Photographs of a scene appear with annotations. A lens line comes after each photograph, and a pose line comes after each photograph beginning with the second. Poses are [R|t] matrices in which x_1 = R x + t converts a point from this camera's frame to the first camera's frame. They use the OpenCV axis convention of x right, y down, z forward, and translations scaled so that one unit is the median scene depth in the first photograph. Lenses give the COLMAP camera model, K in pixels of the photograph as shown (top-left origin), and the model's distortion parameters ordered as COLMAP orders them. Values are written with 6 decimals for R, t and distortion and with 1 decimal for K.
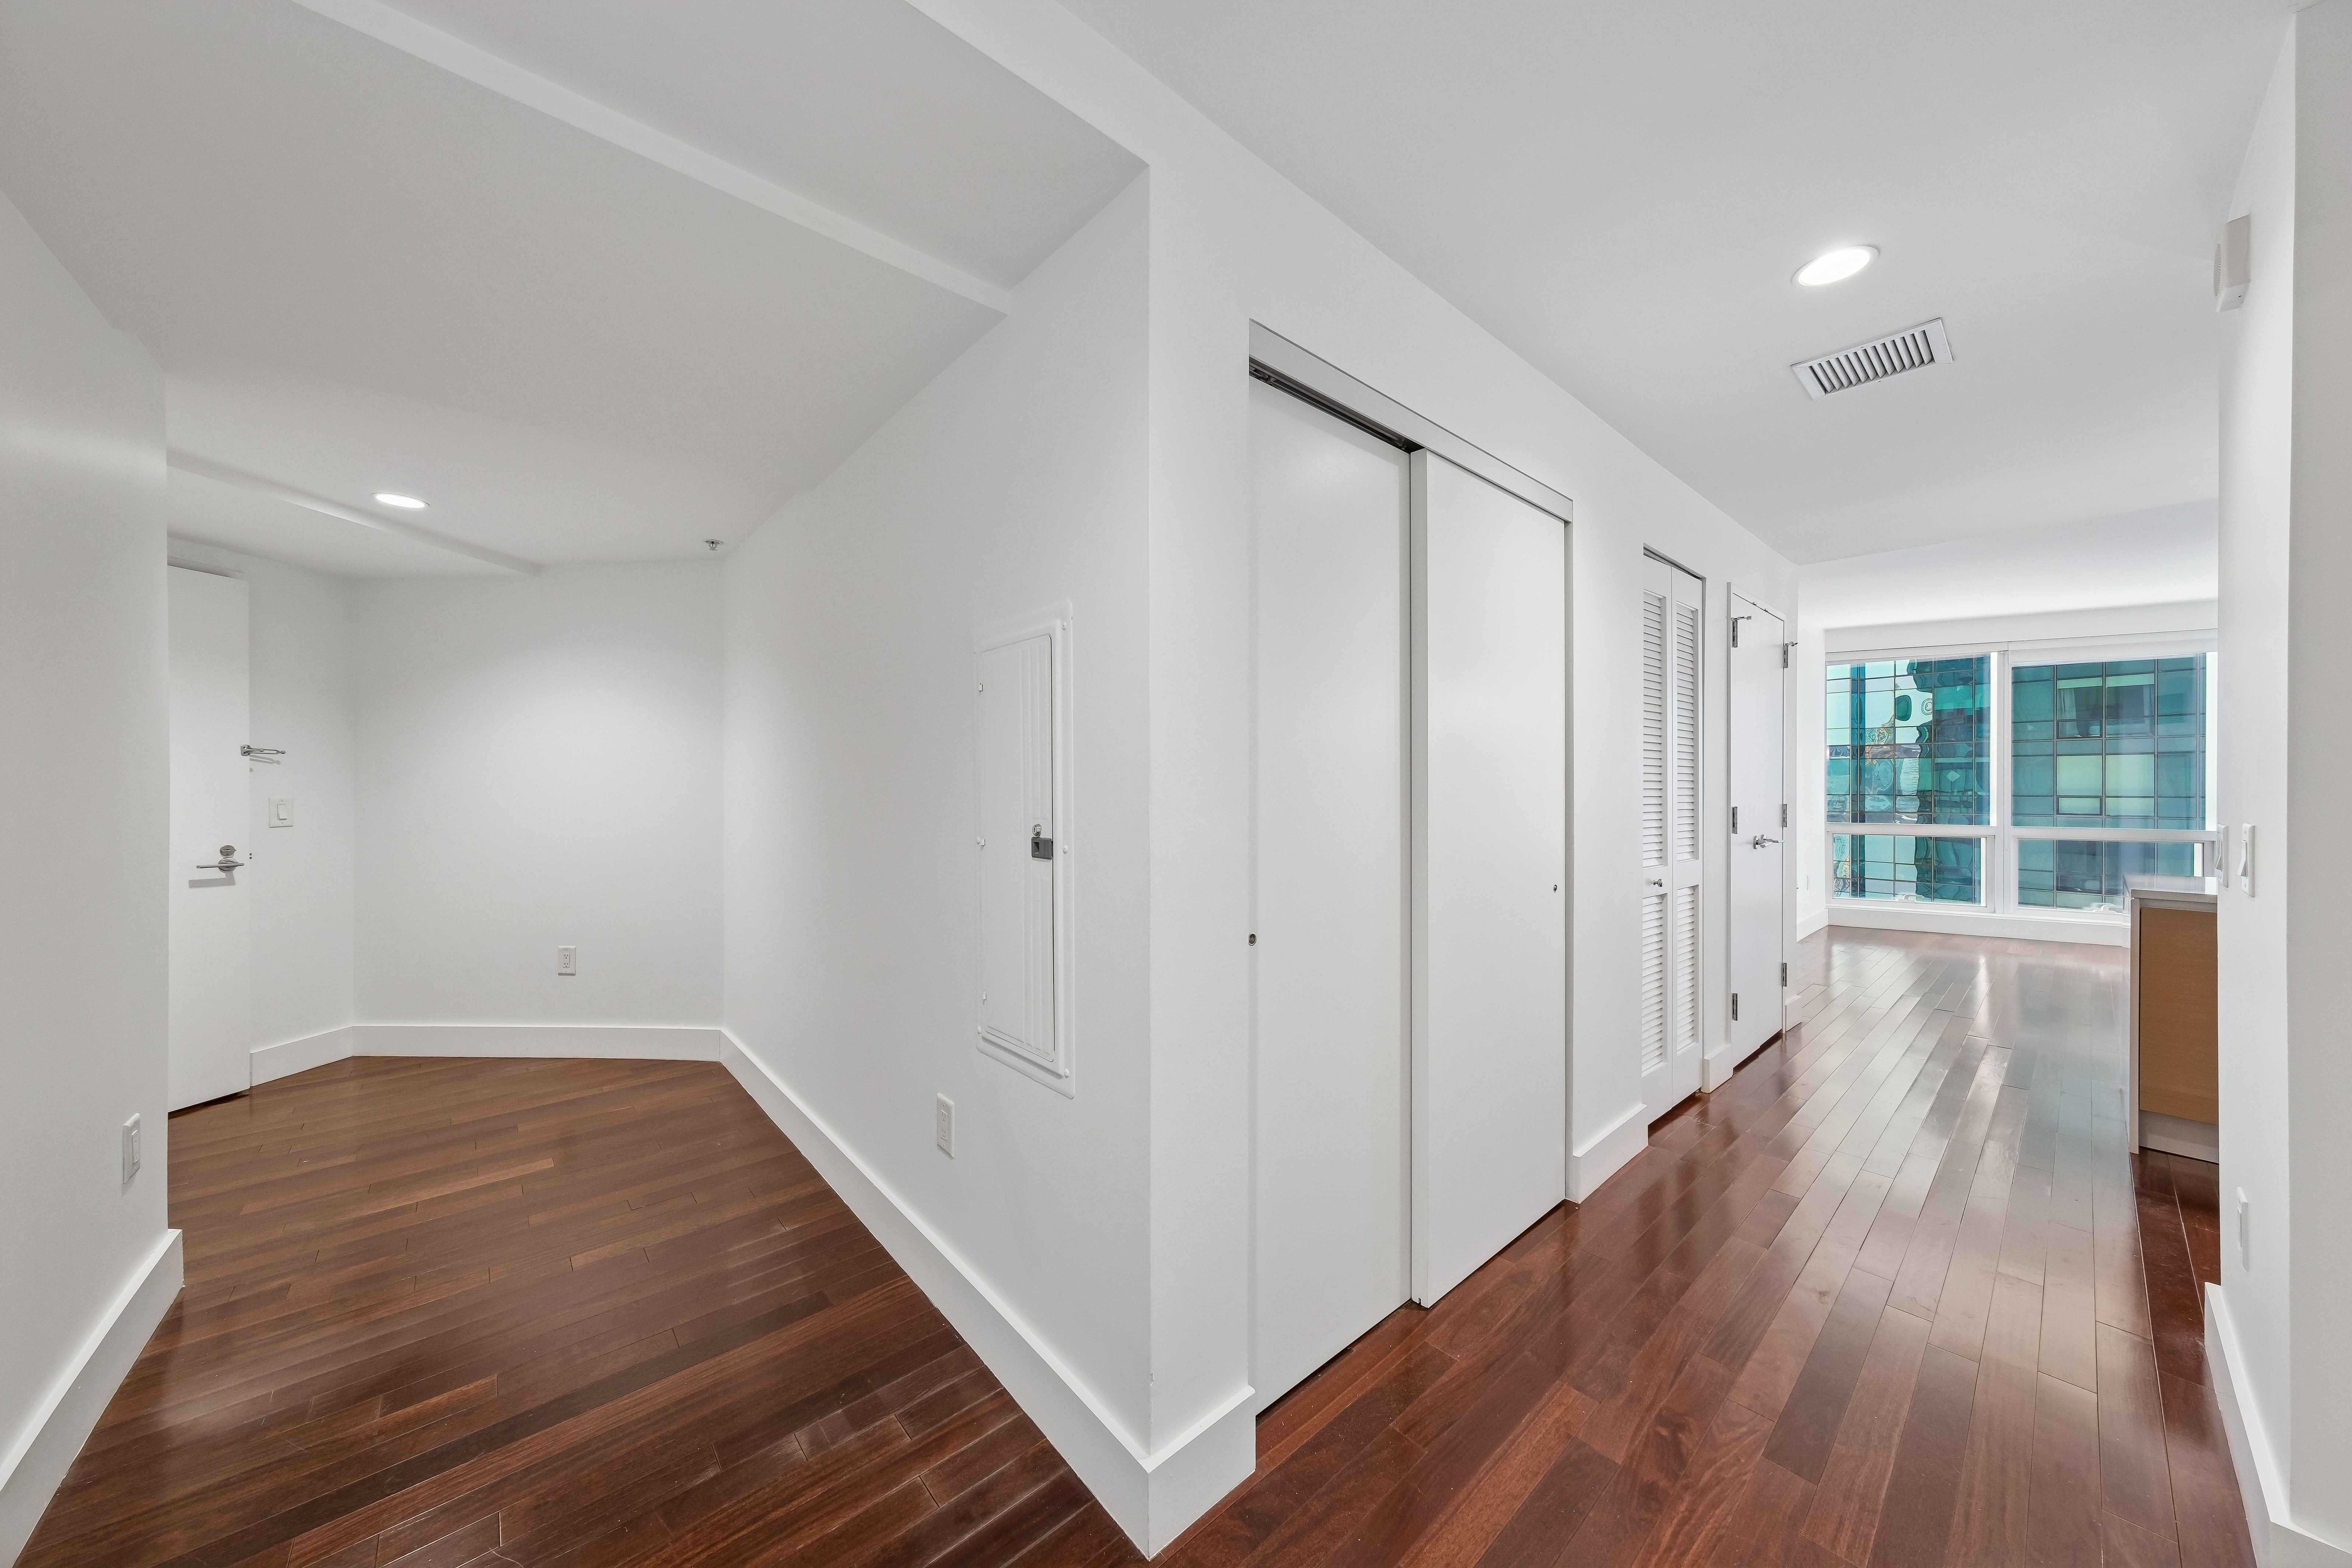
lens RADIAL K [[791.9, 0, 1171.6], [0, 791.9, 783.2], [0, 0, 1]] dist [-0.001026, 0.000033]
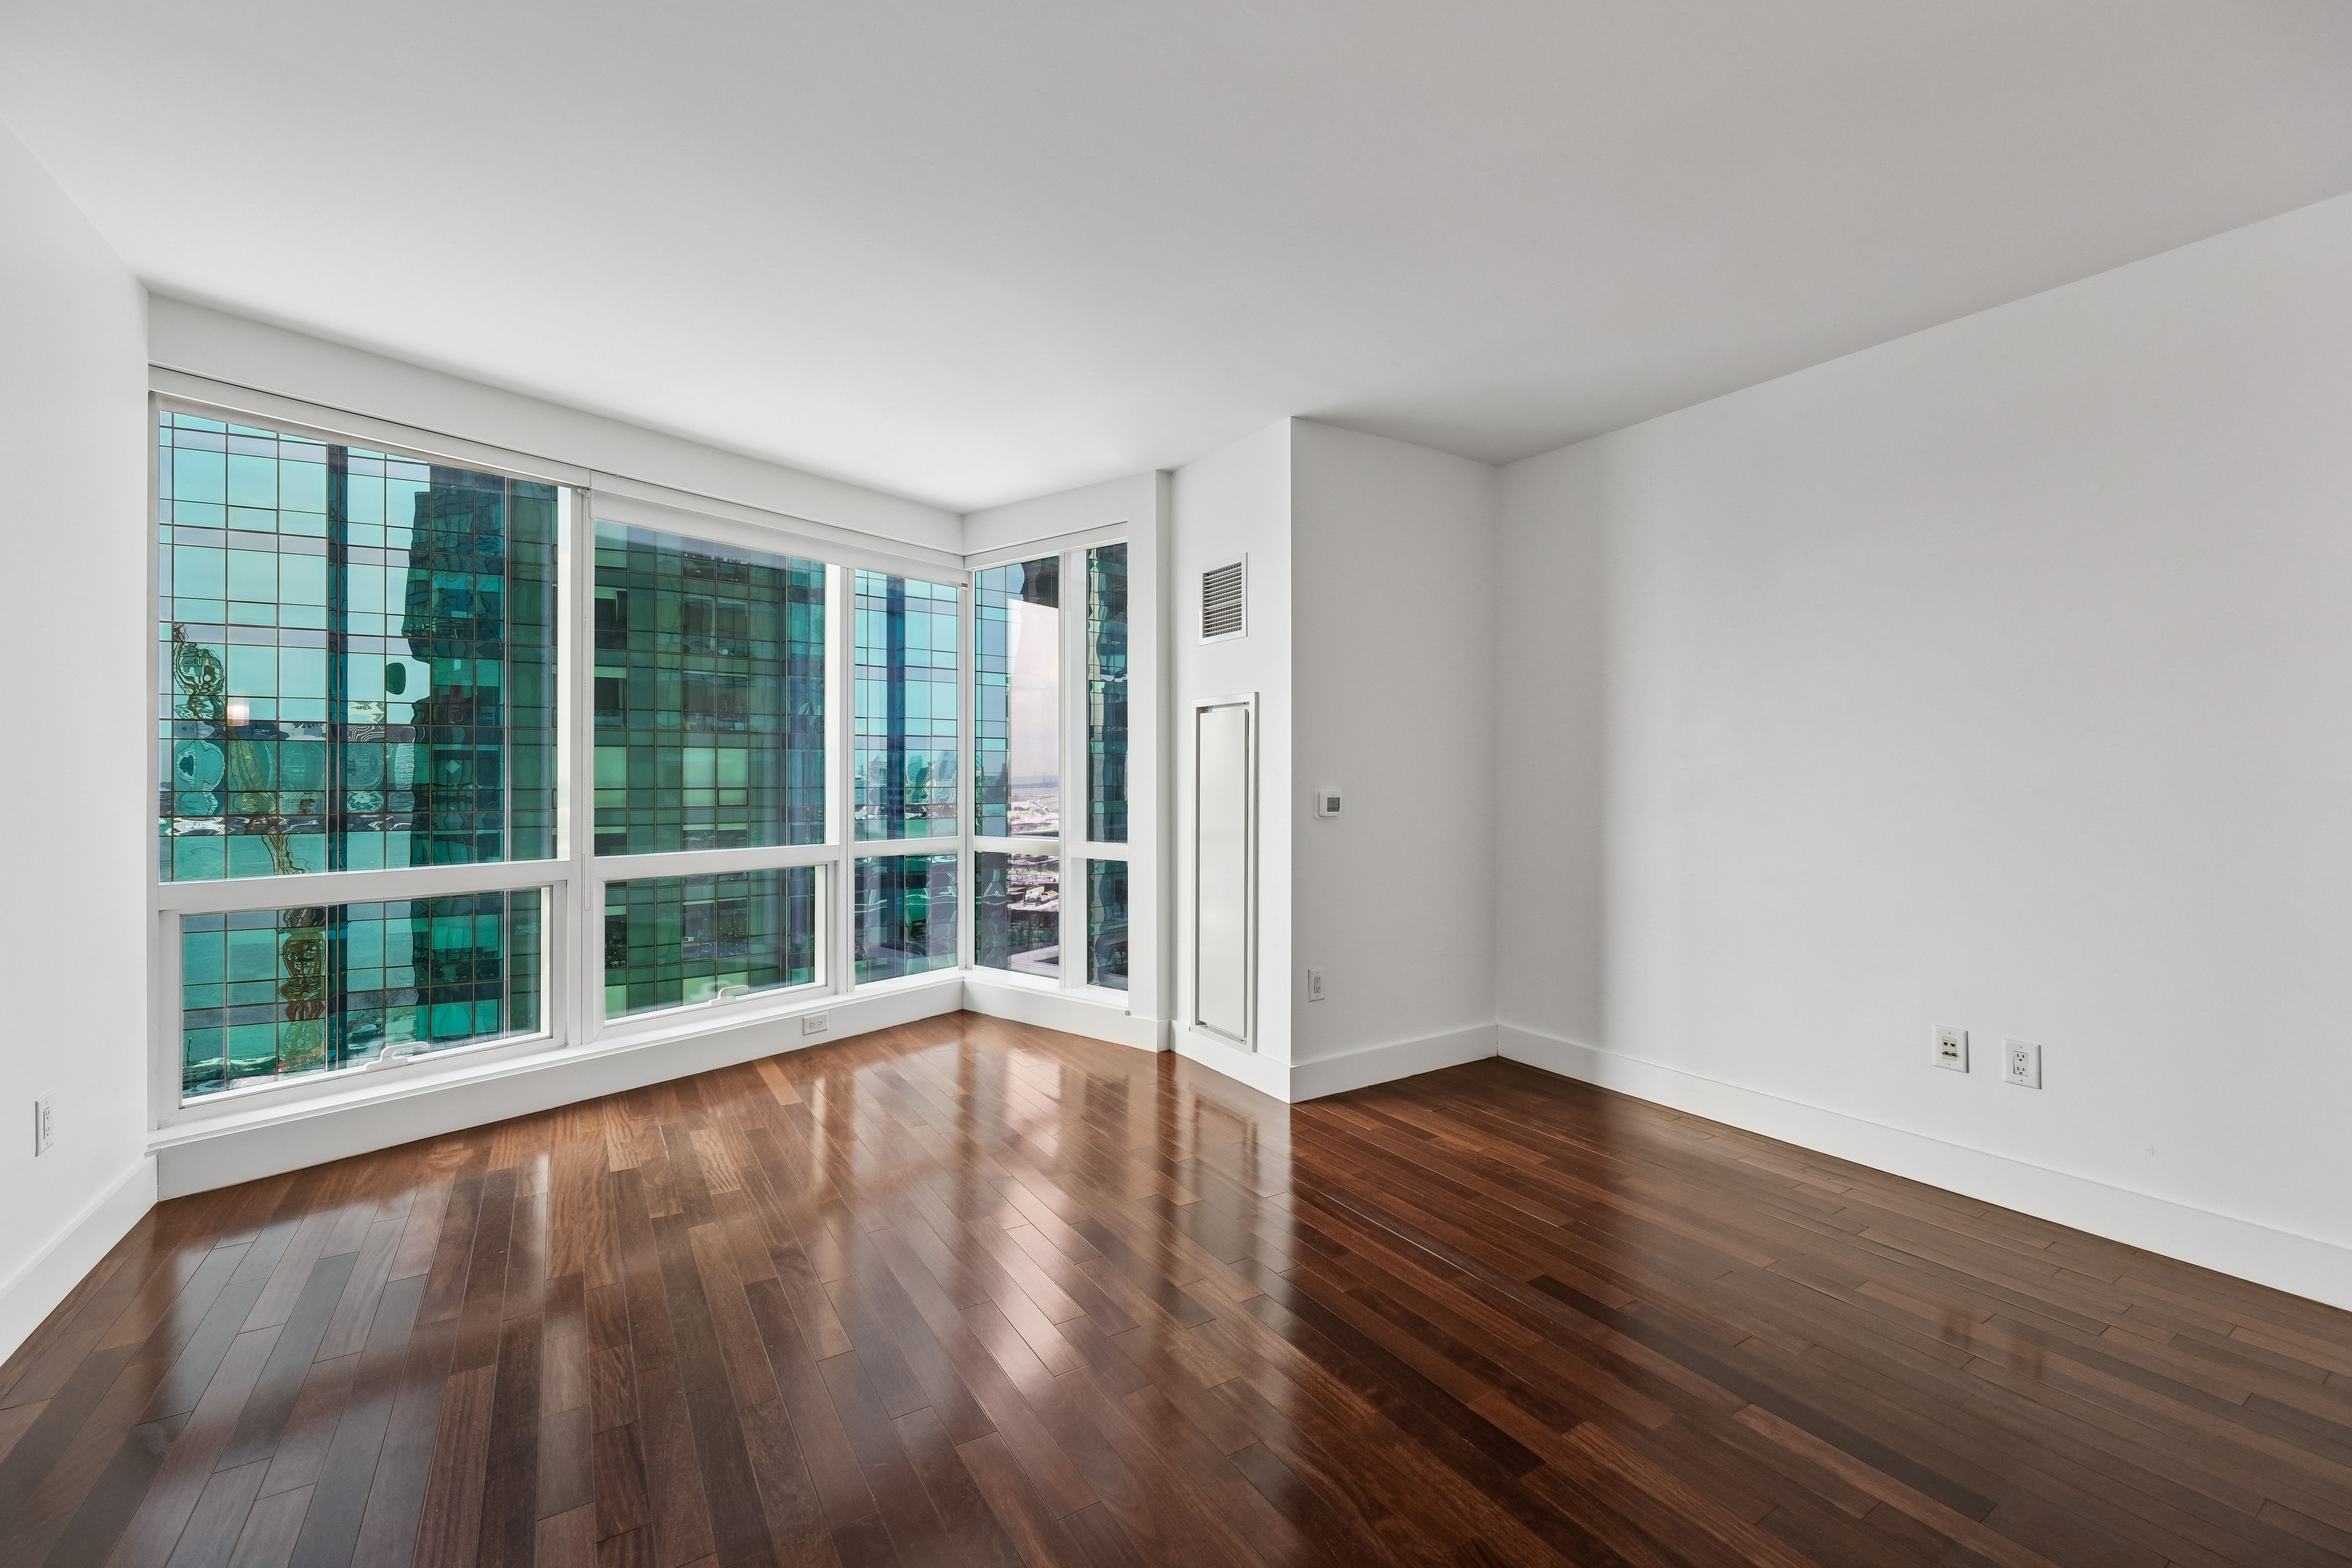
lens RADIAL K [[978.5, 0, 1172.6], [0, 978.5, 778.8], [0, 0, 1]] dist [-0.000249, -0.000035]
pose [[0.153567, -0.004112, 0.988130, 0.093789], [0.002162, 0.999990, 0.003826, 0.001077], [-0.988136, 0.001549, 0.153574, 0.100829]]
